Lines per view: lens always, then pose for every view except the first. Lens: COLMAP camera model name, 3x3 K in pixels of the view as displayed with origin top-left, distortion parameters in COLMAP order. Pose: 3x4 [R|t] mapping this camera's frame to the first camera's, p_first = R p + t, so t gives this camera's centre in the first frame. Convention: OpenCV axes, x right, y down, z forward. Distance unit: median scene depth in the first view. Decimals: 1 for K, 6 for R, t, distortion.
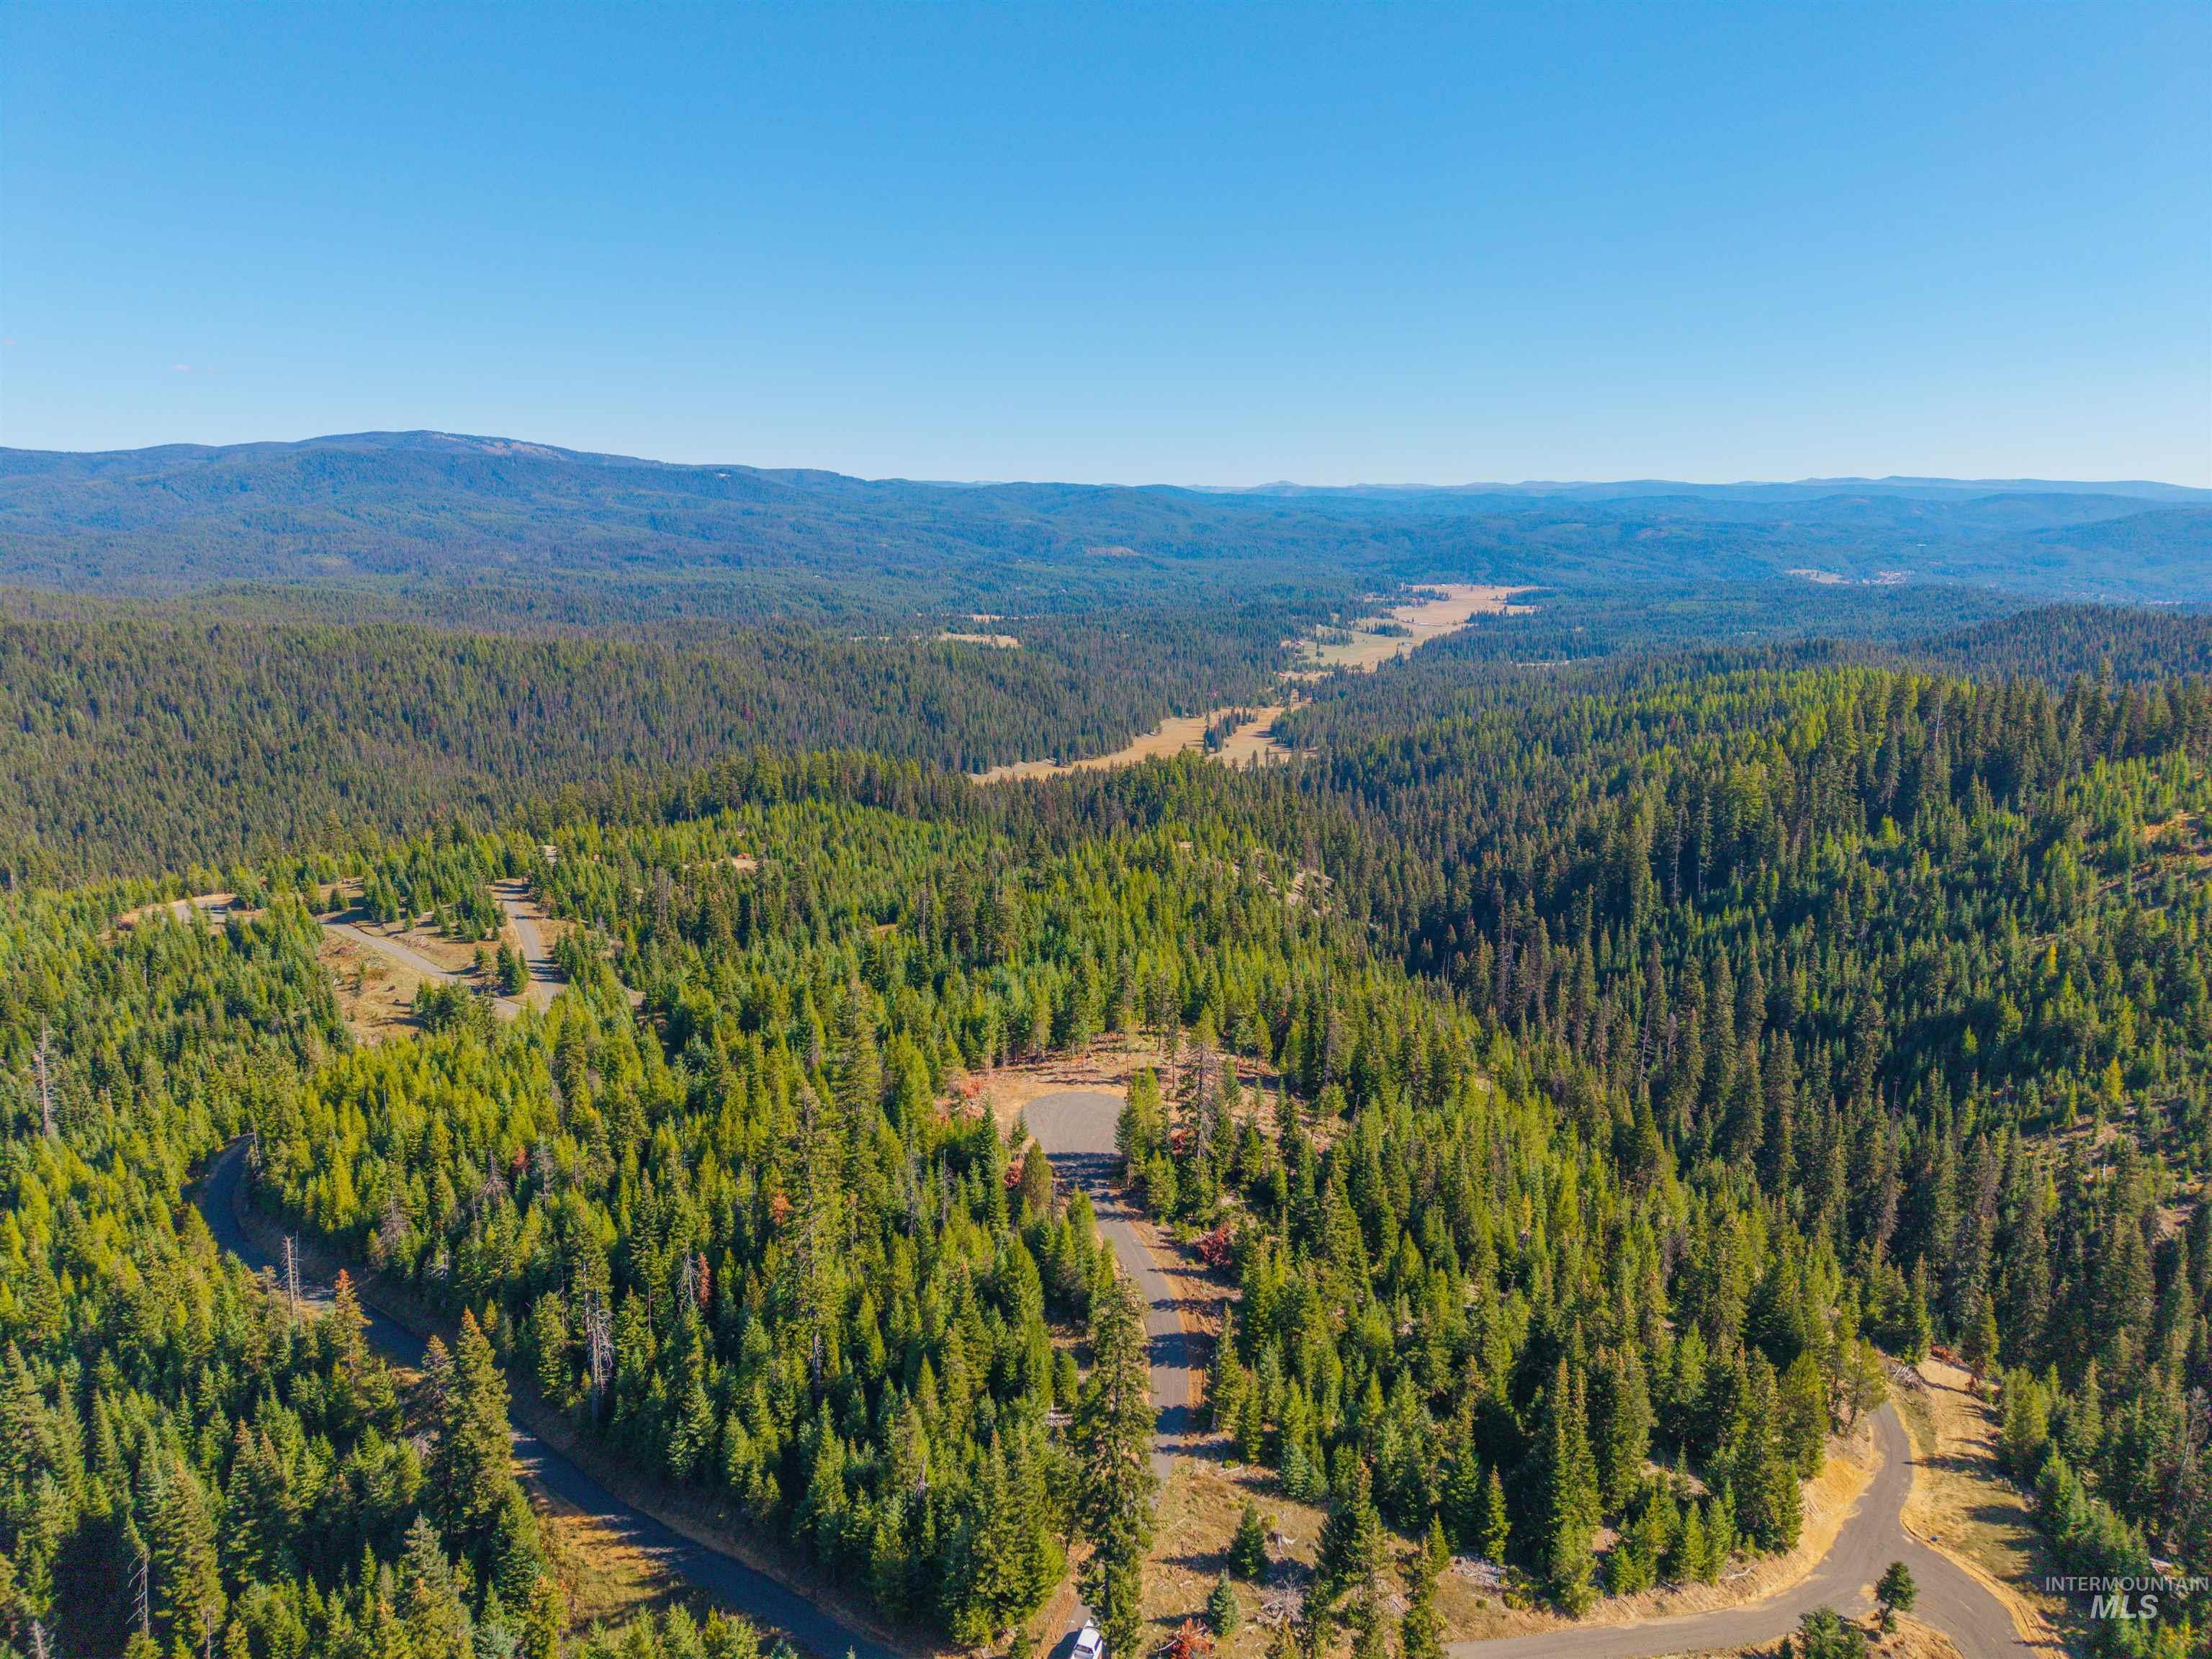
lens RADIAL K [[1477.9, 0, 1106.0], [0, 1477.9, 829.5], [0, 0, 1]] dist [0.024384, -0.027177]
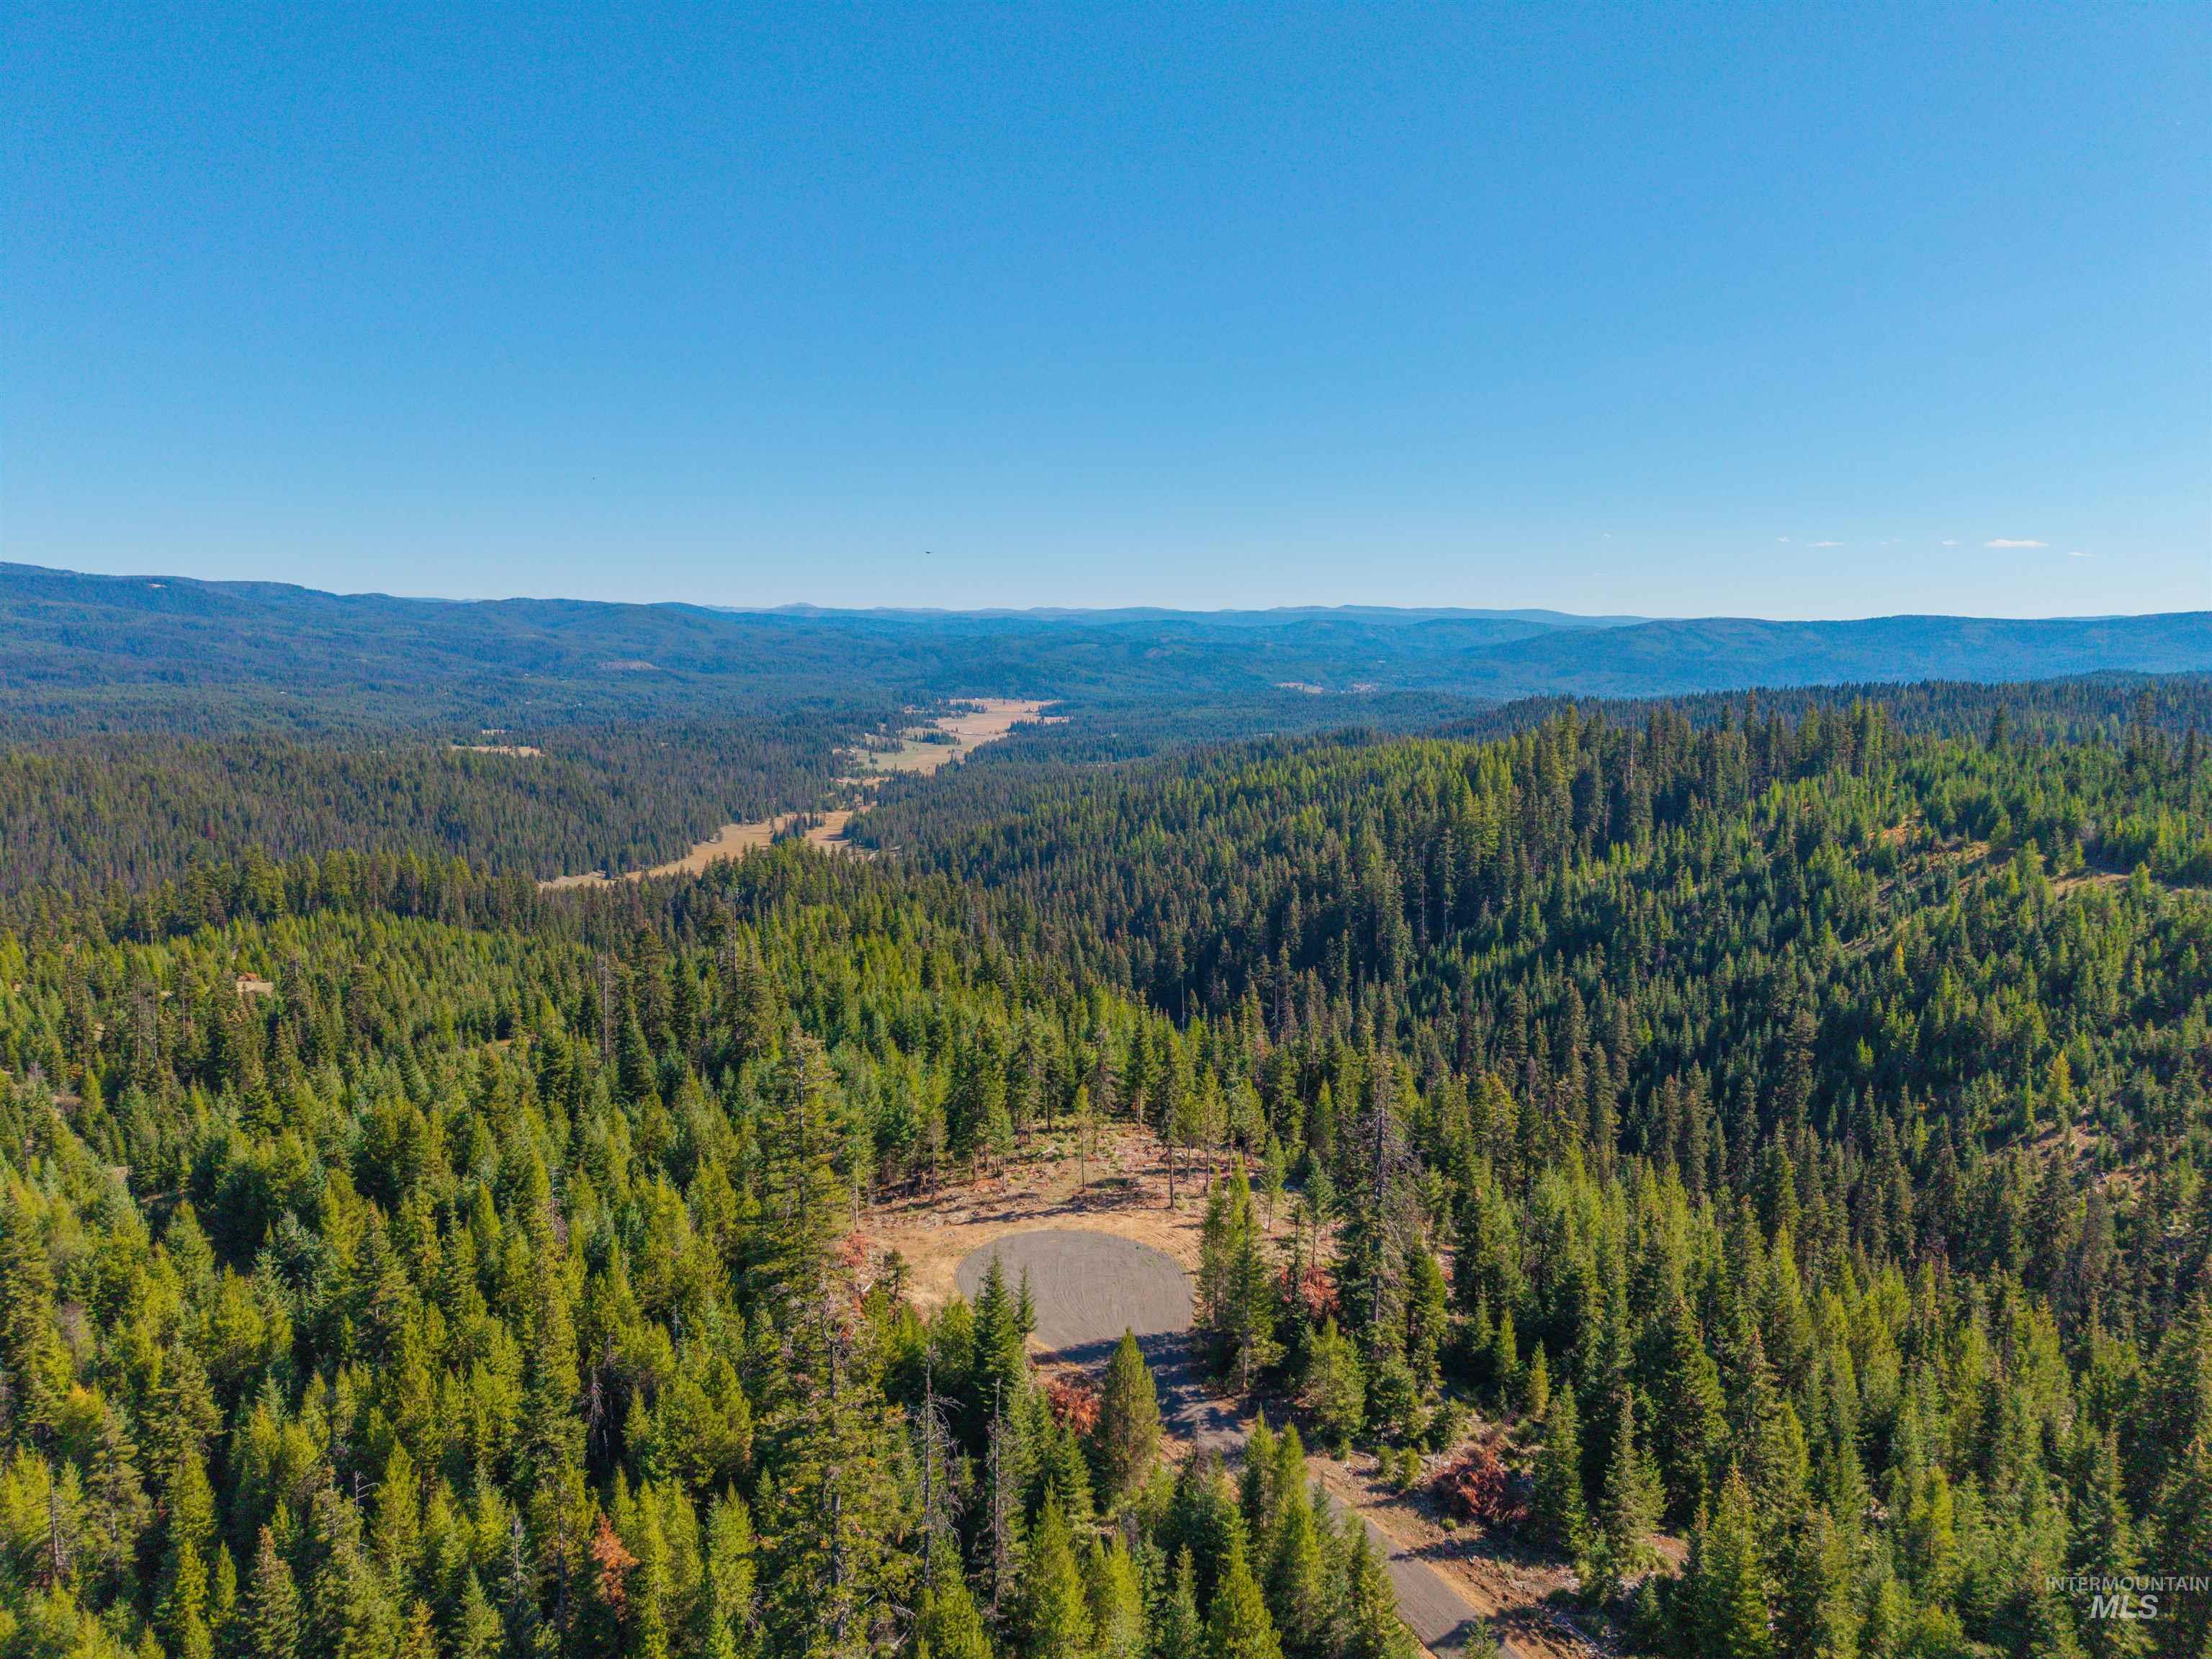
lens RADIAL K [[1477.9, 0, 1106.0], [0, 1477.9, 829.5], [0, 0, 1]] dist [0.024384, -0.027177]
pose [[0.949766, -0.035459, 0.310947, -0.108051], [0.060553, 0.995606, -0.071422, 0.038631], [-0.307048, 0.086663, 0.947740, 0.263213]]
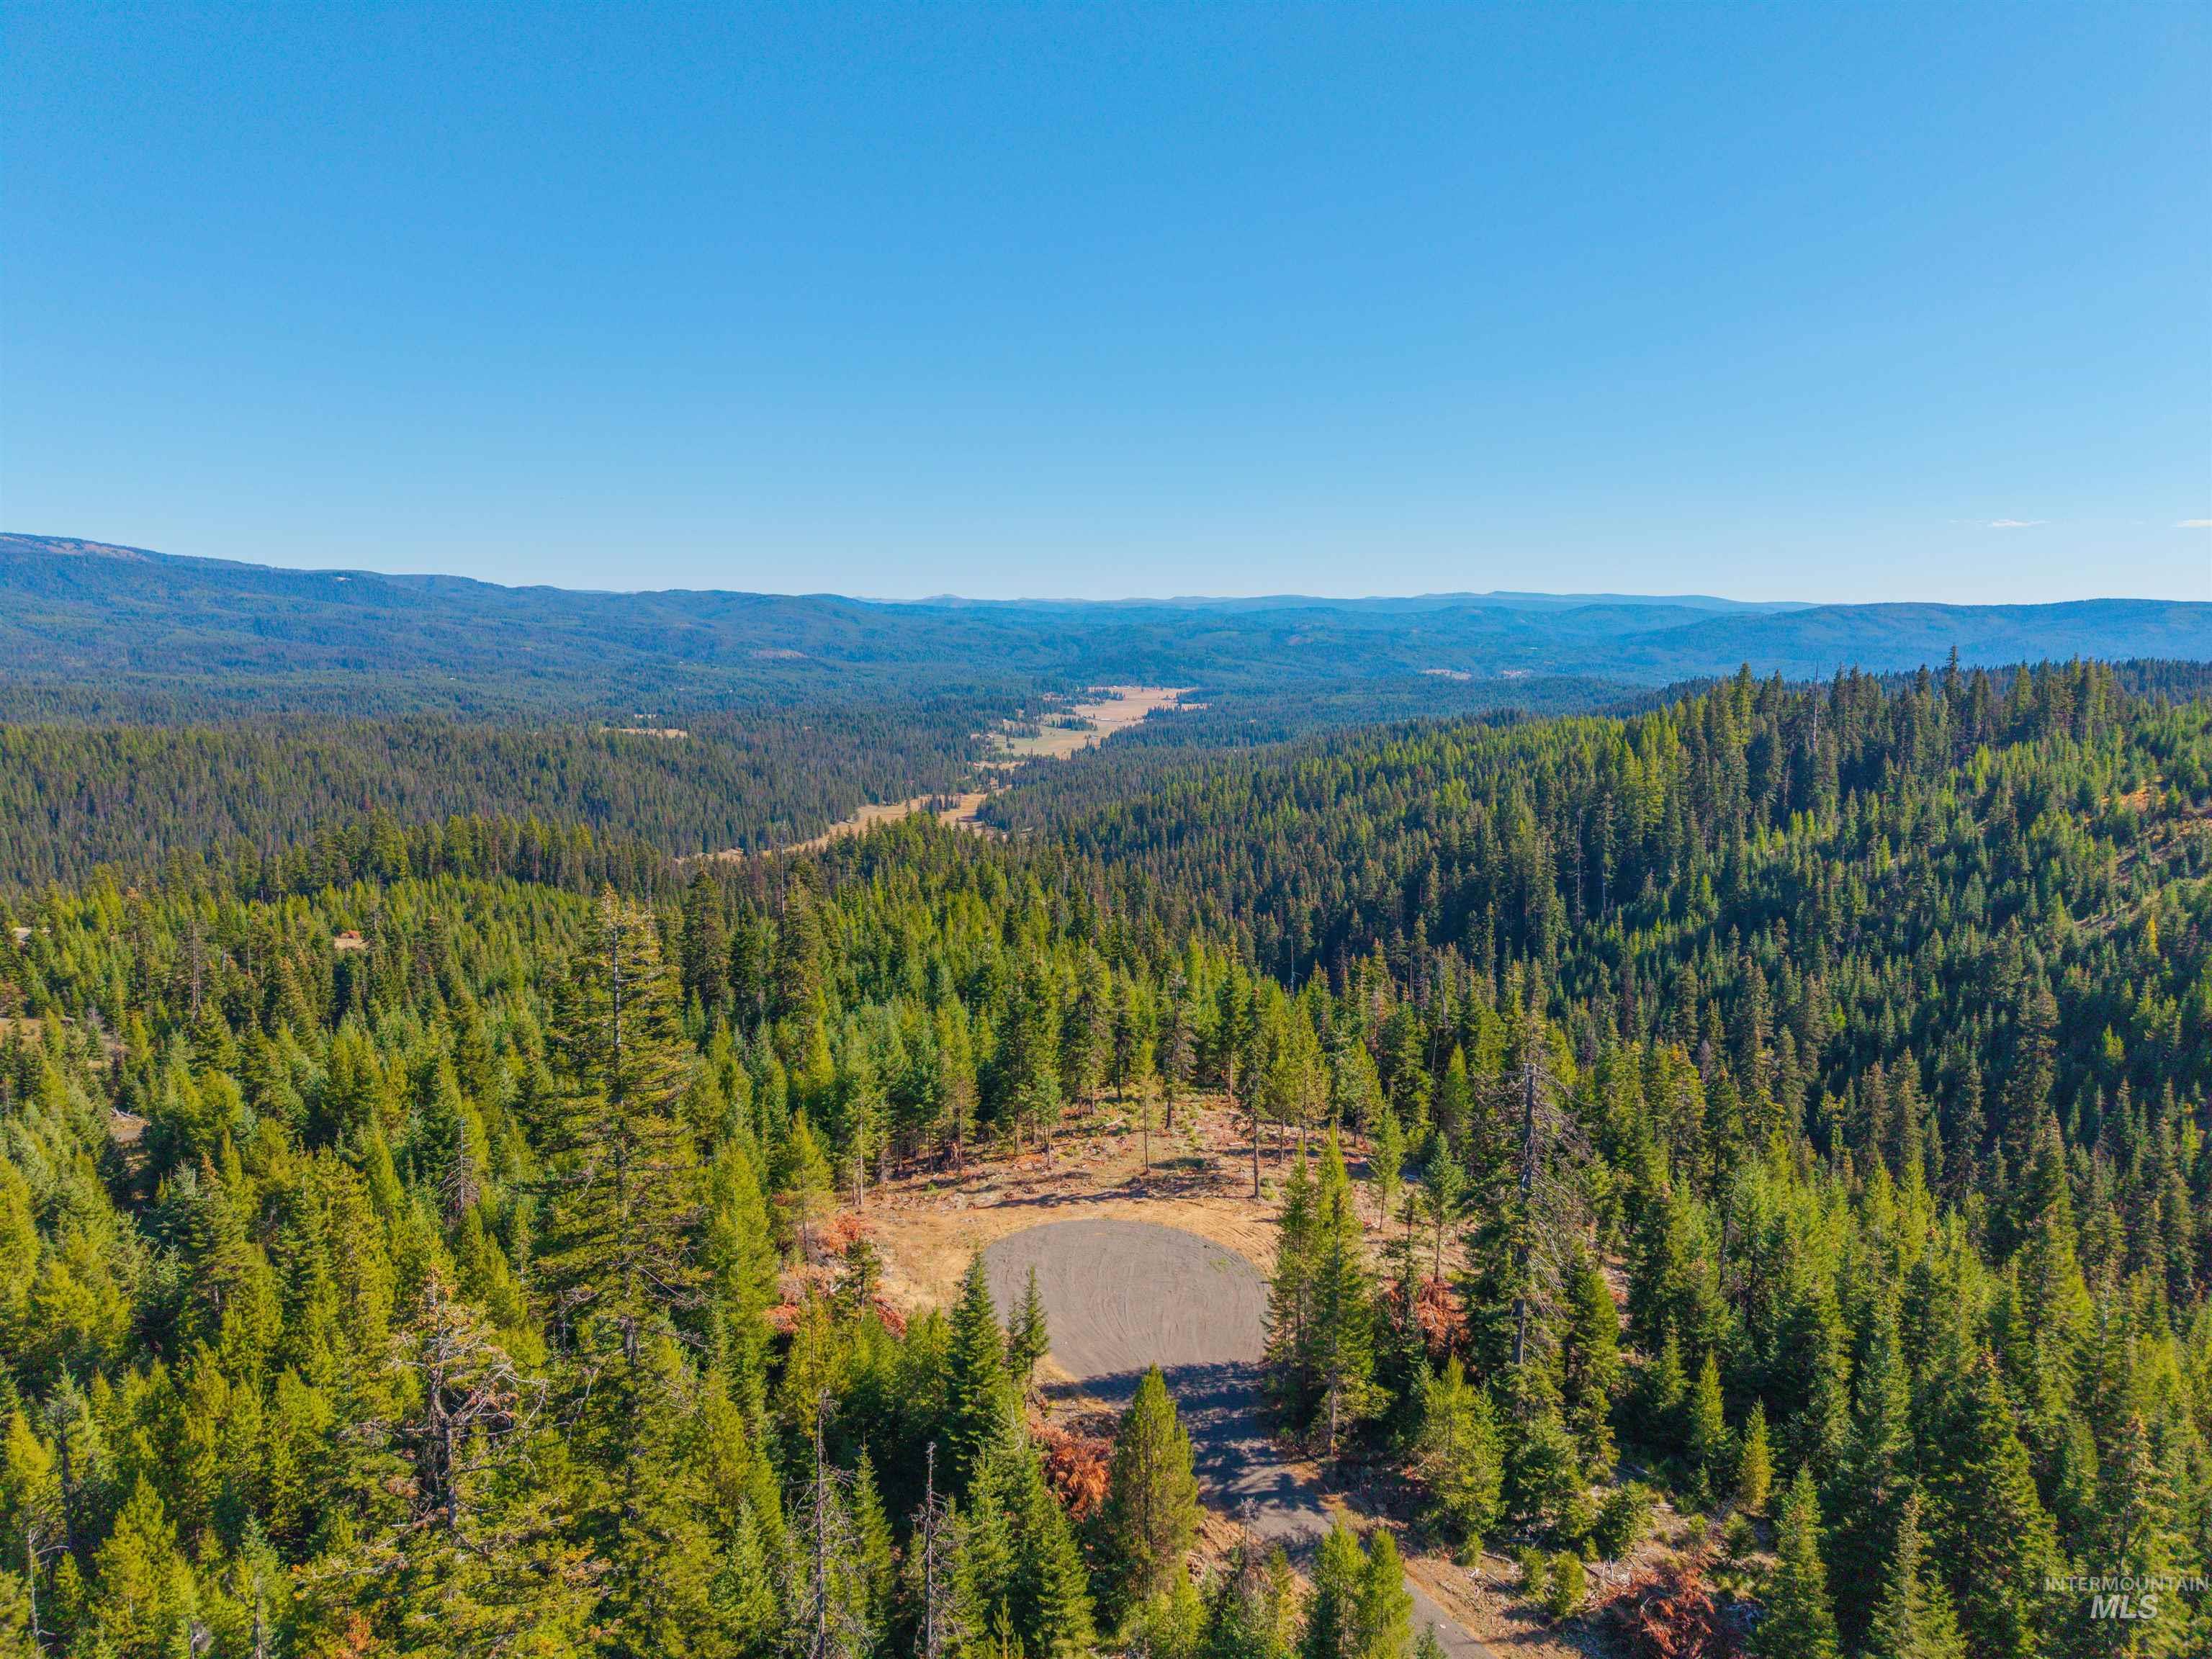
lens RADIAL K [[1477.9, 0, 1106.0], [0, 1477.9, 829.5], [0, 0, 1]] dist [0.024384, -0.027177]
pose [[0.975188, -0.028402, 0.219549, -0.068549], [0.044697, 0.996572, -0.069616, 0.055548], [-0.216819, 0.077702, 0.973115, 0.339866]]
